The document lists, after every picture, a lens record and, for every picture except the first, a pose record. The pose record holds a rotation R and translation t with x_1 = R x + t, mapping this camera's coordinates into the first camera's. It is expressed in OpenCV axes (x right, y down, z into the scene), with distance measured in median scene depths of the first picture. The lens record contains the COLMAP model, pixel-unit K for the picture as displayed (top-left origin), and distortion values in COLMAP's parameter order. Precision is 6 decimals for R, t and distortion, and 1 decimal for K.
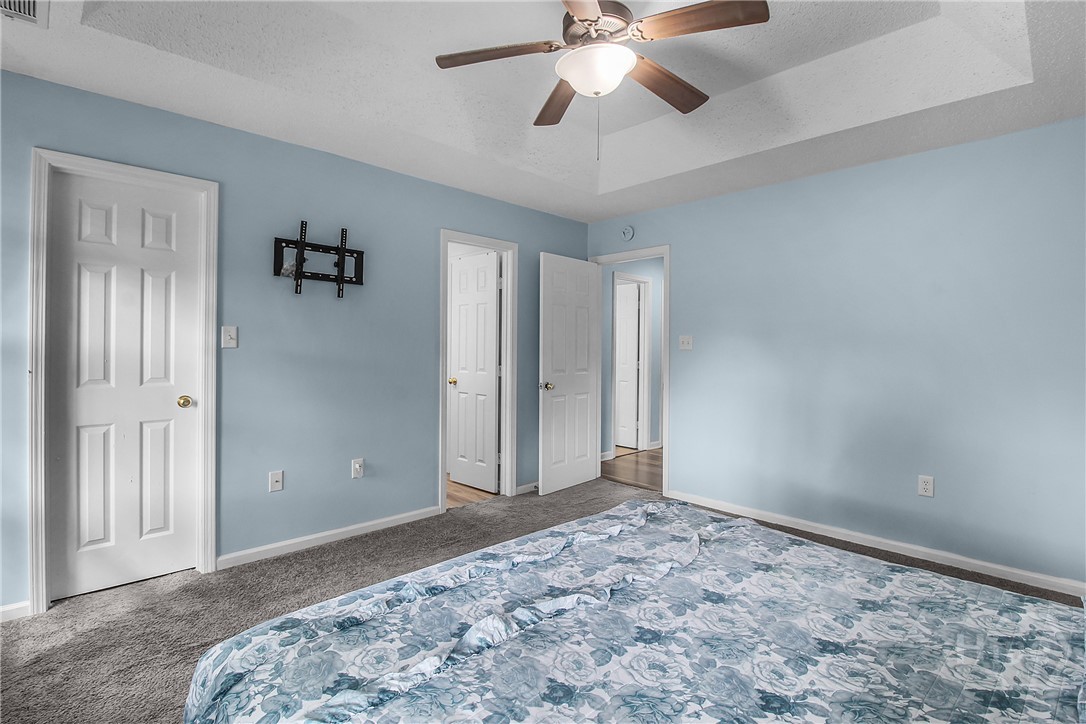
lens RADIAL K [[501.3, 0, 542.6], [0, 501.3, 351.4], [0, 0, 1]] dist [-0.002599, -0.009456]
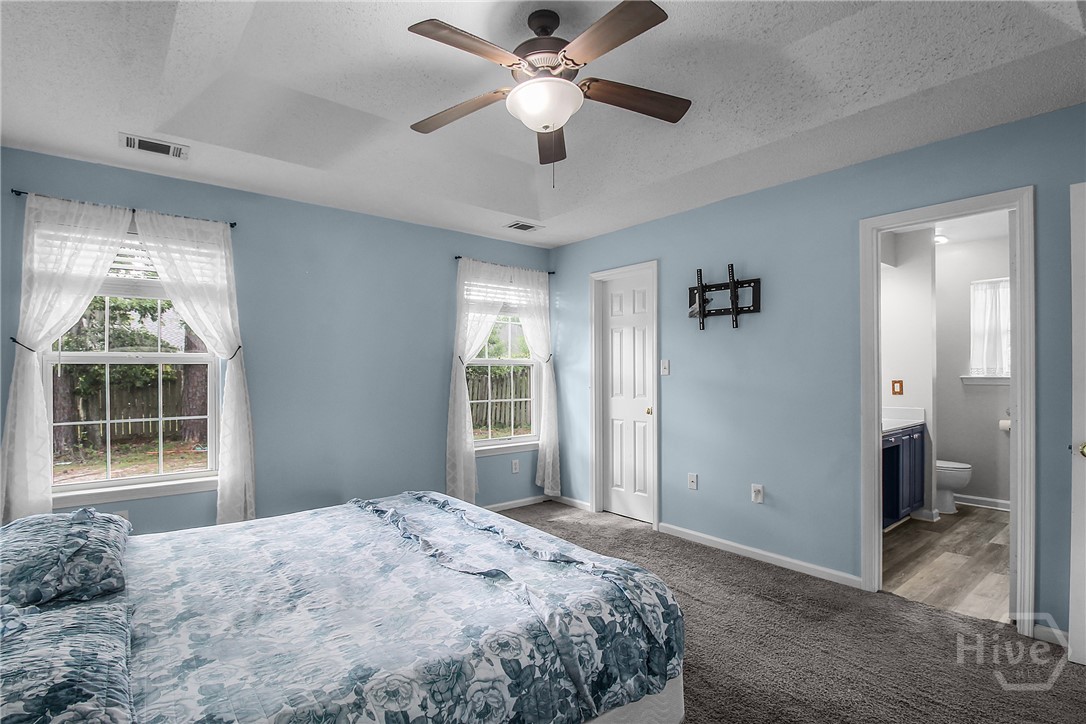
lens RADIAL K [[518.2, 0, 546.3], [0, 518.2, 366.8], [0, 0, 1]] dist [0.000461, -0.014341]
pose [[-0.065188, -0.023037, -0.997607, 0.820972], [-0.004490, 0.999730, -0.022793, 0.004123], [0.997863, 0.002993, -0.065274, 0.743604]]
